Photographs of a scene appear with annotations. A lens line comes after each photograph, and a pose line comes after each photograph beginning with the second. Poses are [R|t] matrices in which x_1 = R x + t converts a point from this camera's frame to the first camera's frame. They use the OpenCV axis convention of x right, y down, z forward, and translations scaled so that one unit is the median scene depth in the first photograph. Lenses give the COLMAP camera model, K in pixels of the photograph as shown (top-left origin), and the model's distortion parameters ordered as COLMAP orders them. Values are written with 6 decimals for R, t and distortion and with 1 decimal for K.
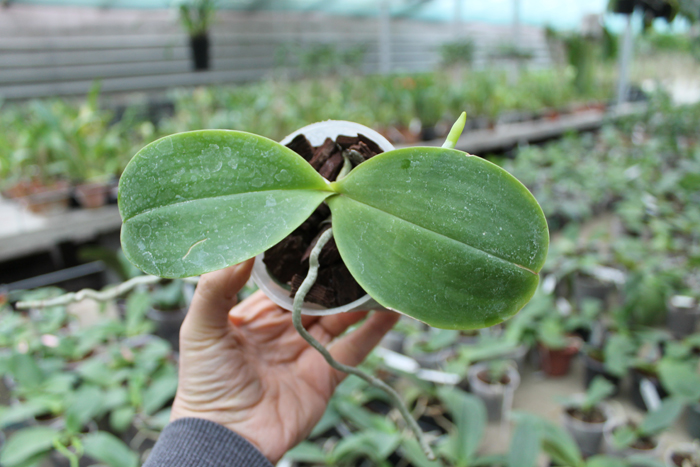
lens RADIAL K [[580.5, 0, 355.6], [0, 580.5, 236.2], [0, 0, 1]] dist [-0.117866, 0.079437]
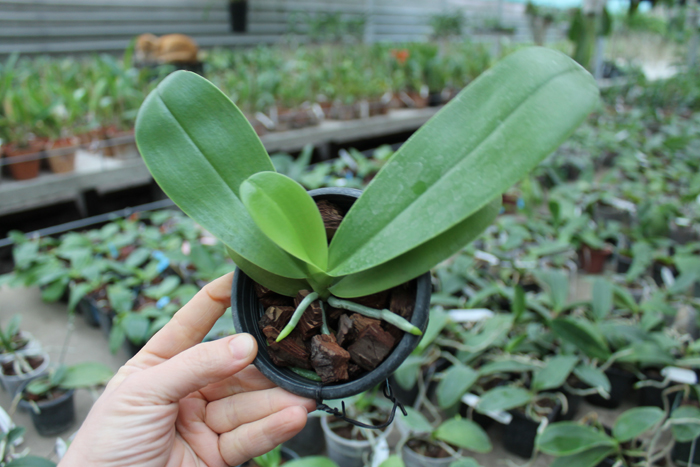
lens RADIAL K [[580.5, 0, 353.2], [0, 580.5, 238.5], [0, 0, 1]] dist [-0.117866, 0.079437]
pose [[0.997846, 0.012069, 0.064488, -0.100090], [-0.015405, 0.998555, 0.051476, 0.035381], [-0.063773, -0.052358, 0.996590, -0.099030]]
